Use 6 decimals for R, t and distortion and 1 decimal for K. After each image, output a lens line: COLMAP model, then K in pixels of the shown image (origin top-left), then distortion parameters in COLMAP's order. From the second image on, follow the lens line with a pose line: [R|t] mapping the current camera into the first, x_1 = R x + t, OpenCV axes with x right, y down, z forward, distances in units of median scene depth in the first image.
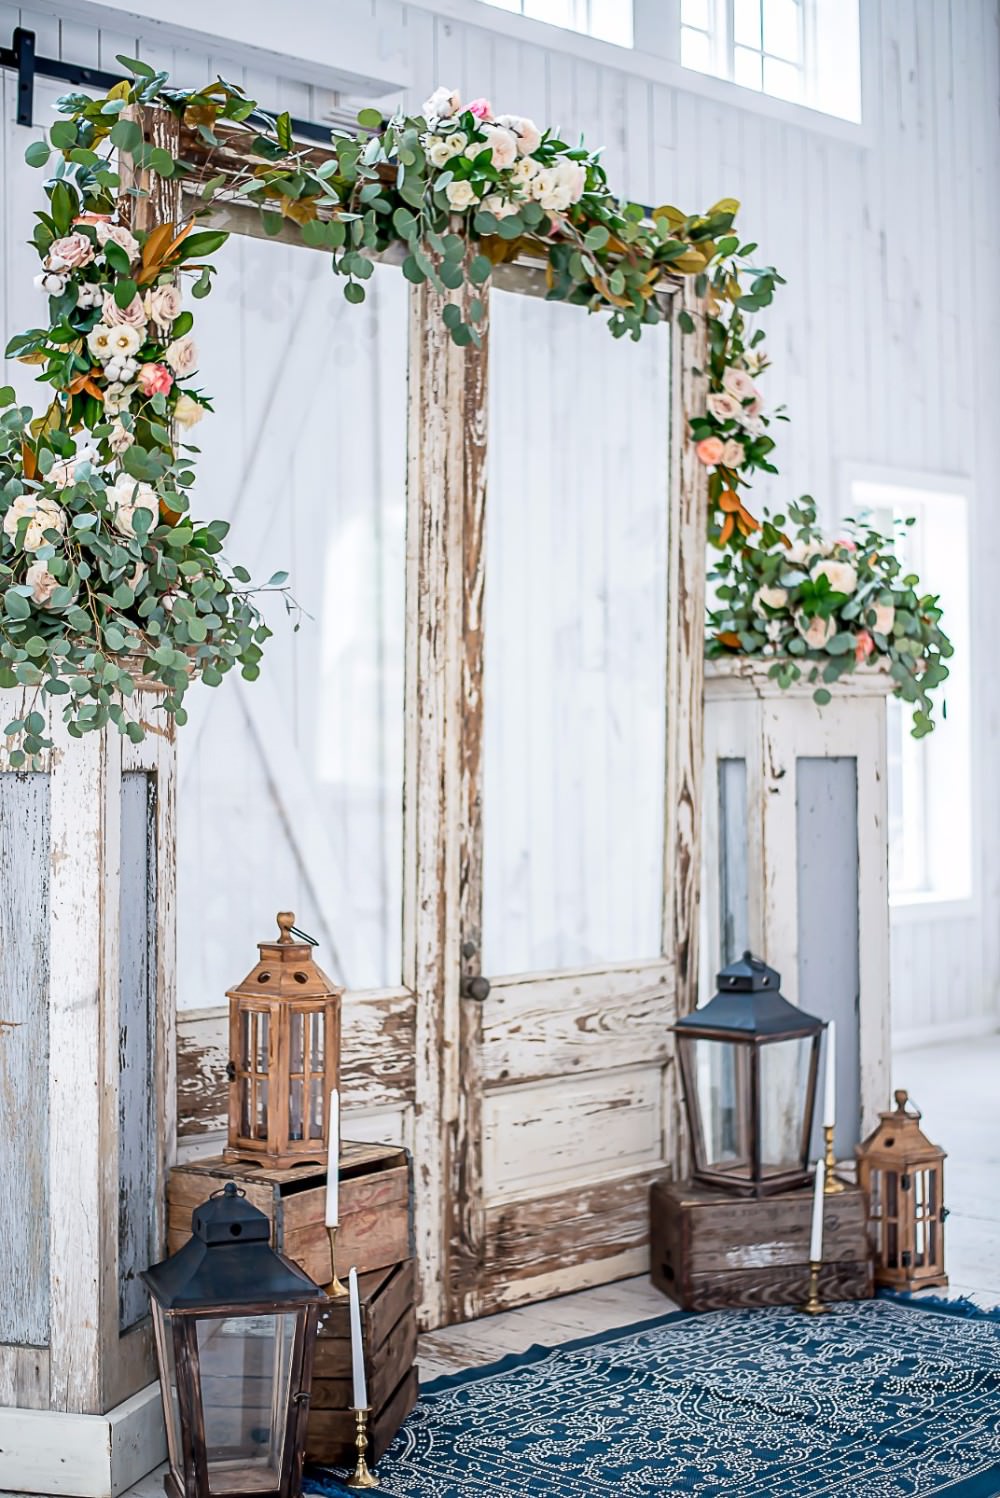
lens RADIAL K [[2232.5, 0, 500.0], [0, 2232.5, 749.0], [0, 0, 1]] dist [-0.114092, 0.049739]
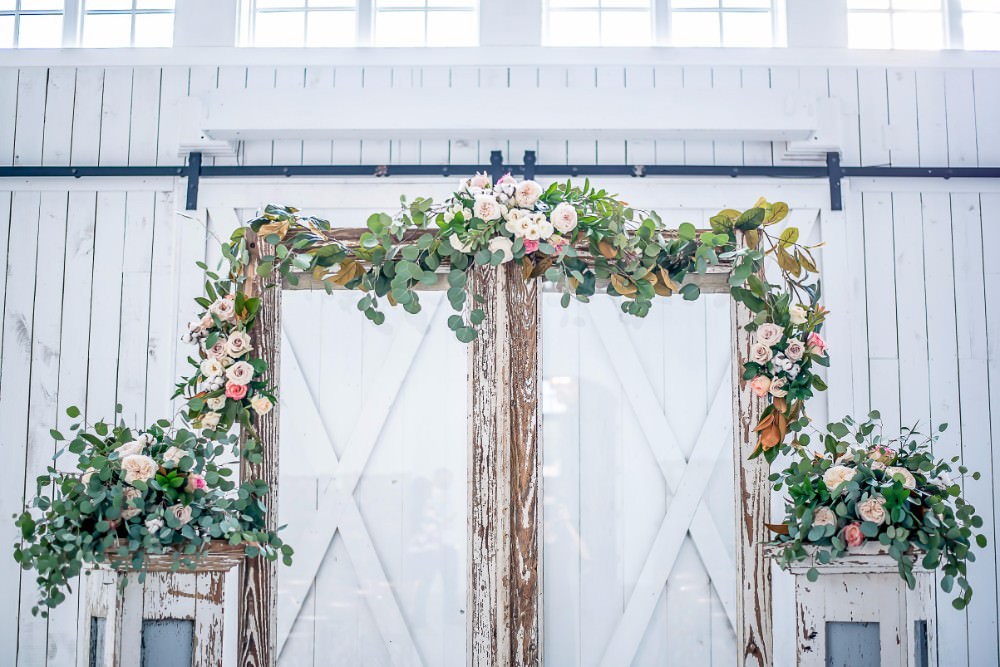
lens RADIAL K [[1490.3, 0, 500.0], [0, 1490.3, 333.5], [0, 0, 1]] dist [-0.114092, 0.049739]
pose [[0.690860, -0.101013, -0.715897, 0.696433], [-0.013705, 0.988184, -0.152658, -0.031031], [0.722858, 0.115277, 0.681313, 0.314293]]
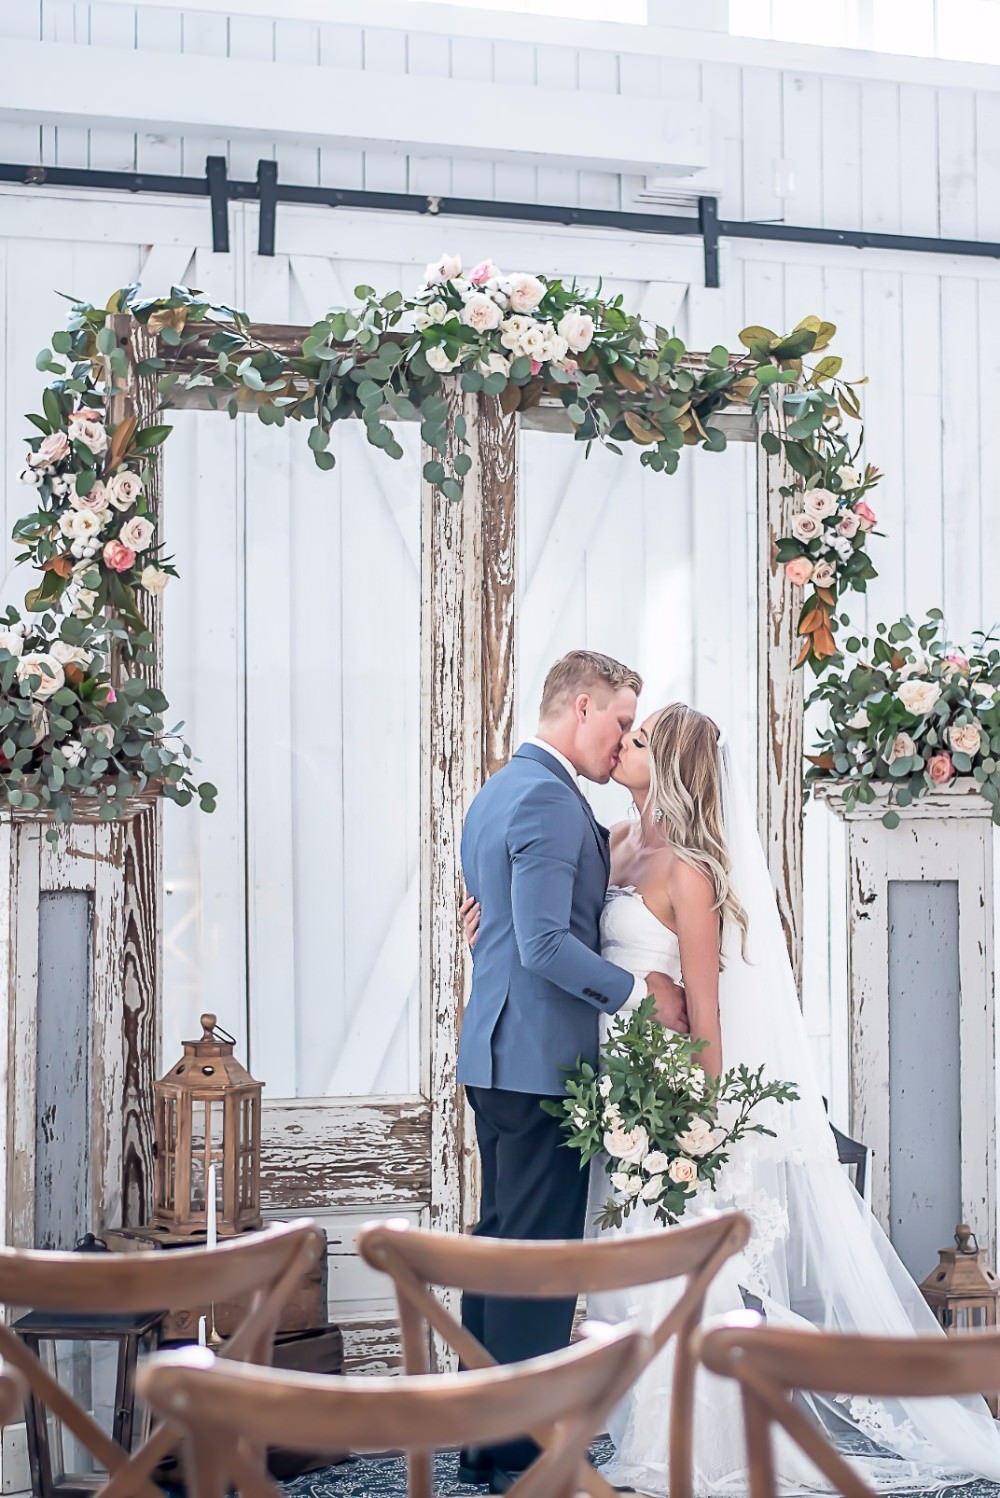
lens RADIAL K [[3241.6, 0, 600.7], [0, 3241.6, 748.0], [0, 0, 1]] dist [-0.076031, -0.324886]
pose [[0.929014, -0.009764, -0.369916, 0.608531], [-0.002730, 0.999444, -0.033235, -0.007996], [0.370035, 0.031886, 0.928471, -0.411499]]
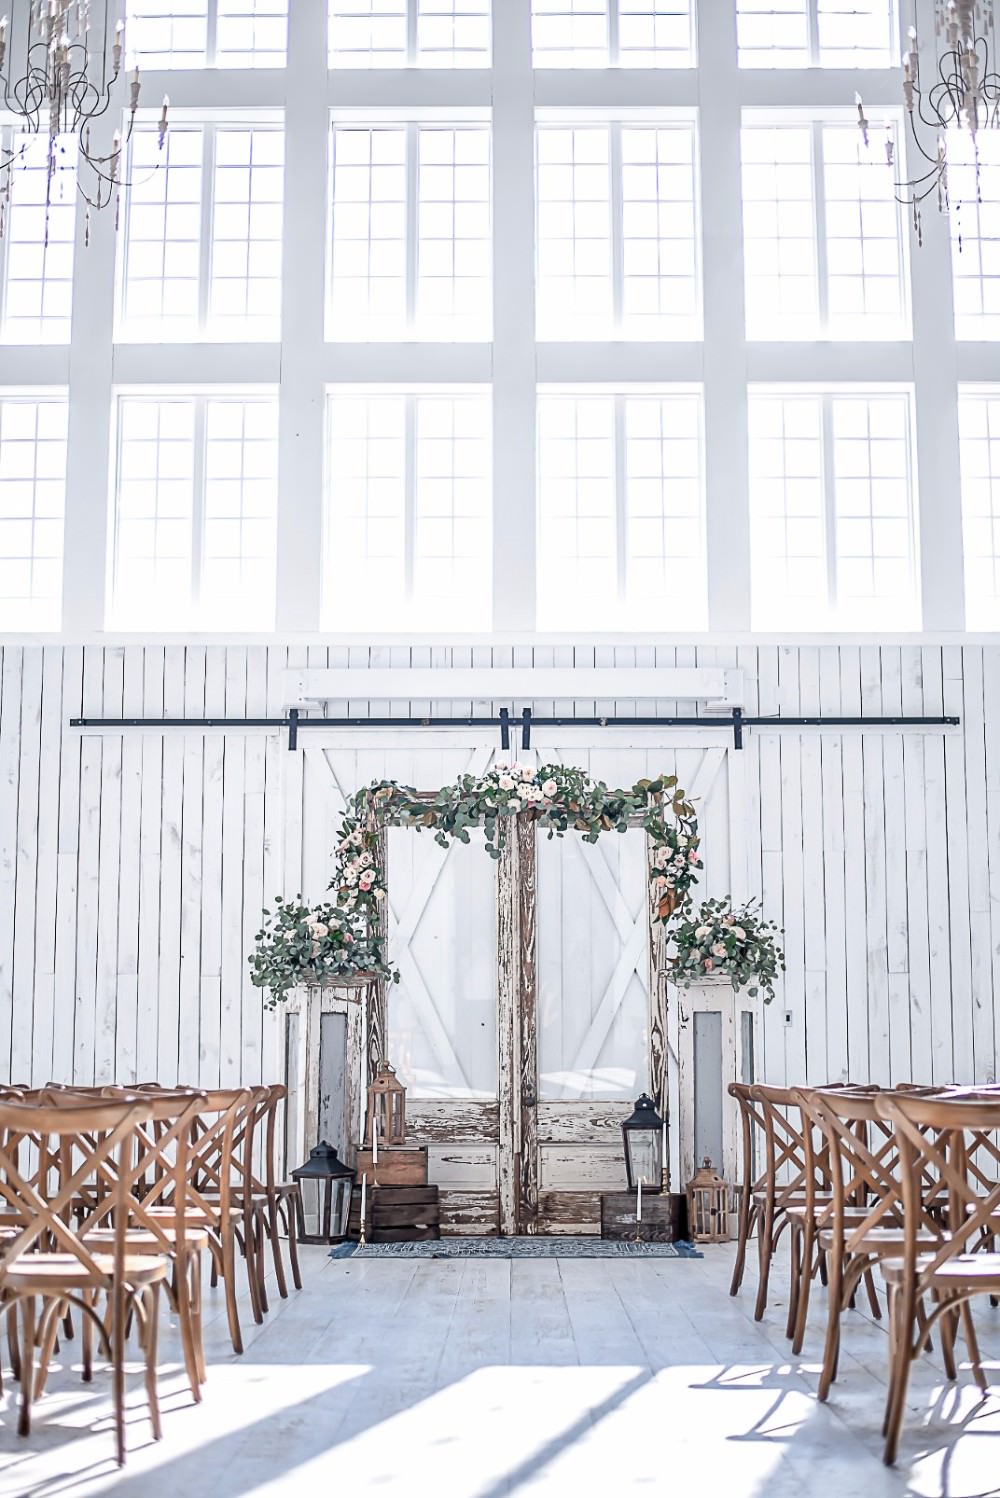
lens RADIAL K [[2204.2, 0, 500.0], [0, 2204.2, 749.0], [0, 0, 1]] dist [-0.106437, 0.059488]
pose [[0.700305, -0.096037, -0.707354, 1.823527], [-0.006958, 0.989943, -0.141292, 0.063902], [0.713809, 0.103869, 0.692595, -0.832476]]
